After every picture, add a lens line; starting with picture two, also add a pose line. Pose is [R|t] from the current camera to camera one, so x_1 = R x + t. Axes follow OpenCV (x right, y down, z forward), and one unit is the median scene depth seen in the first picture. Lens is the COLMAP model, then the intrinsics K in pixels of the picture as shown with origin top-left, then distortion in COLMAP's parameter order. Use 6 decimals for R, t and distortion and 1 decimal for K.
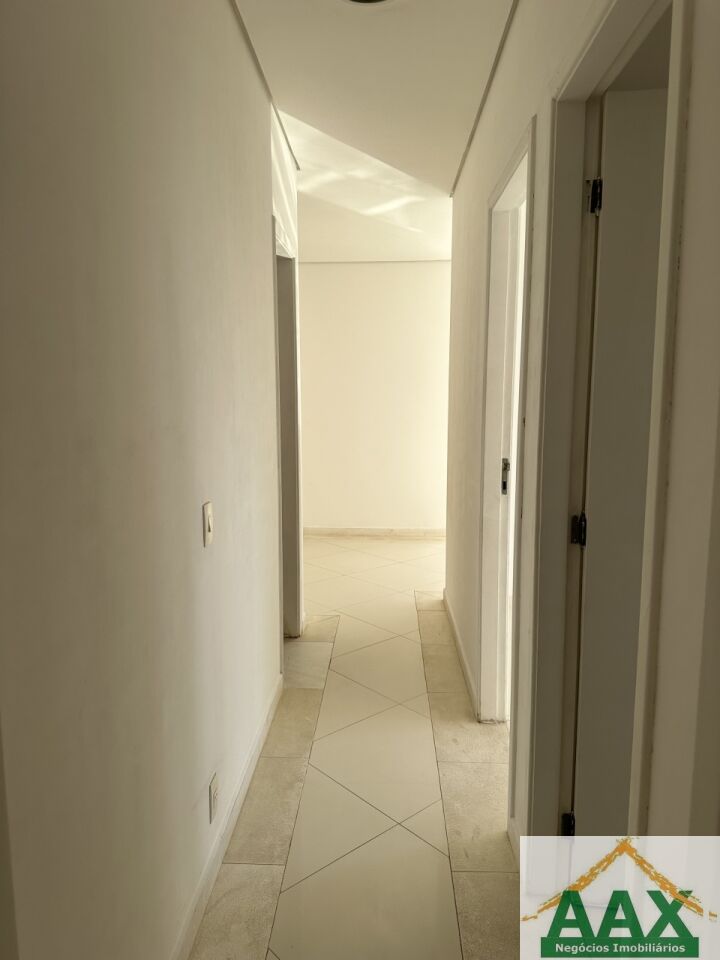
lens RADIAL K [[678.7, 0, 359.7], [0, 678.7, 475.6], [0, 0, 1]] dist [0.146880, -0.235397]
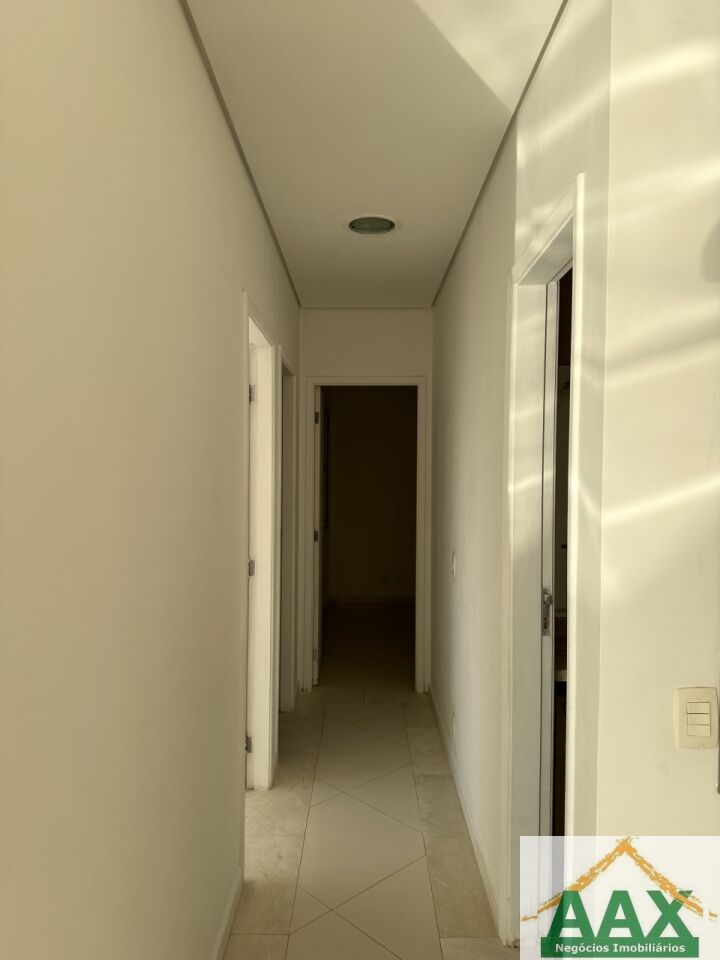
lens RADIAL K [[678.7, 0, 359.7], [0, 678.7, 475.6], [0, 0, 1]] dist [0.146880, -0.235397]
pose [[-0.999367, -0.008865, -0.034449, 0.067645], [-0.013738, 0.989497, 0.143900, -0.300487], [0.032811, 0.144282, -0.988992, 1.990095]]
